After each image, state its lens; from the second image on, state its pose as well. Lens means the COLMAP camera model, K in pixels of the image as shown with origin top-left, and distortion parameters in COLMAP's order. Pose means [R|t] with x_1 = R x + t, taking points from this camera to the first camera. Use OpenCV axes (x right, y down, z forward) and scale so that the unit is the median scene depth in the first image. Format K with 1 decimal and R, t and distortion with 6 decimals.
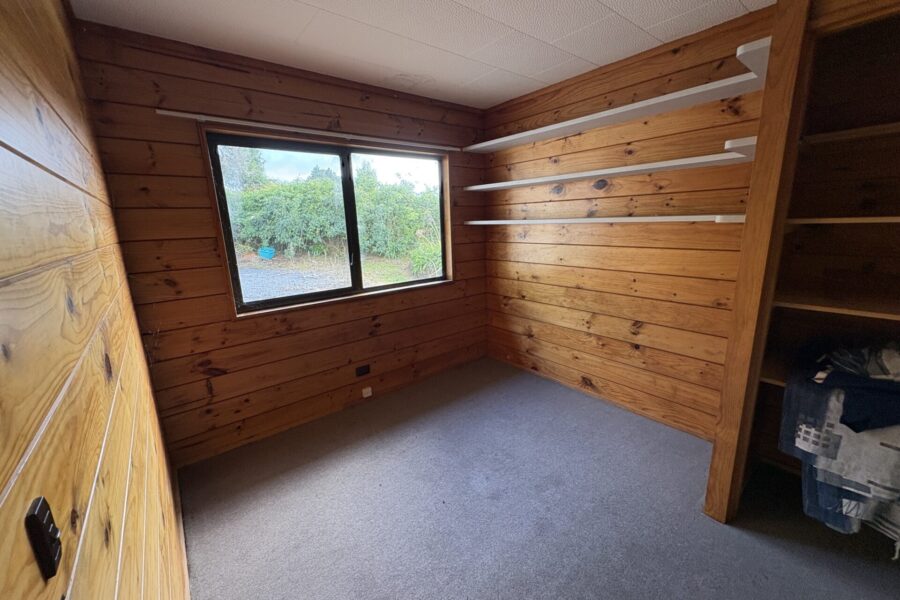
lens RADIAL K [[356.3, 0, 450.6], [0, 356.3, 299.9], [0, 0, 1]] dist [0.003147, 0.000087]
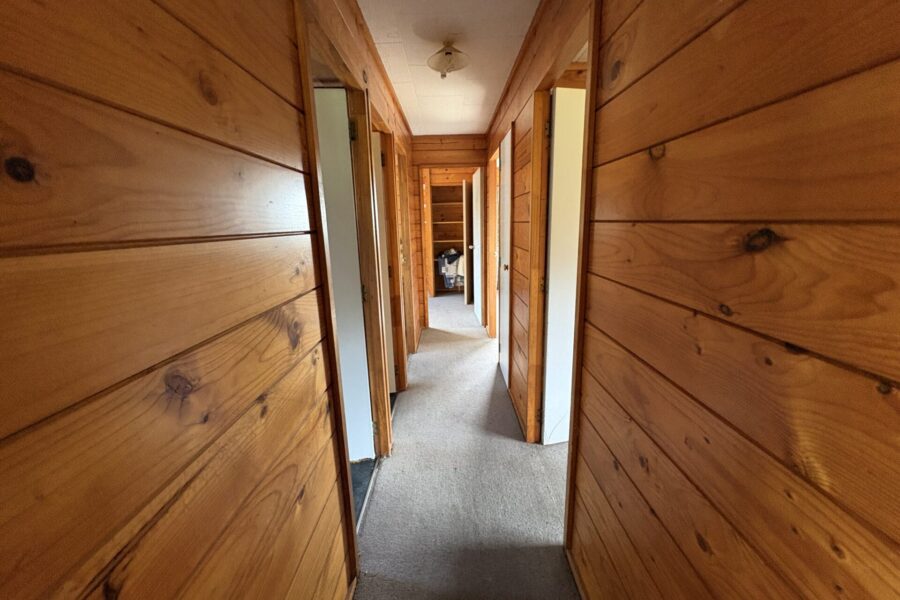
lens RADIAL K [[356.3, 0, 451.2], [0, 356.3, 299.1], [0, 0, 1]] dist [0.003147, 0.000087]
pose [[0.630511, -0.148276, 0.761886, -2.567572], [0.171404, 0.983949, 0.049645, 0.561533], [-0.757018, 0.099289, 0.645806, -2.061504]]
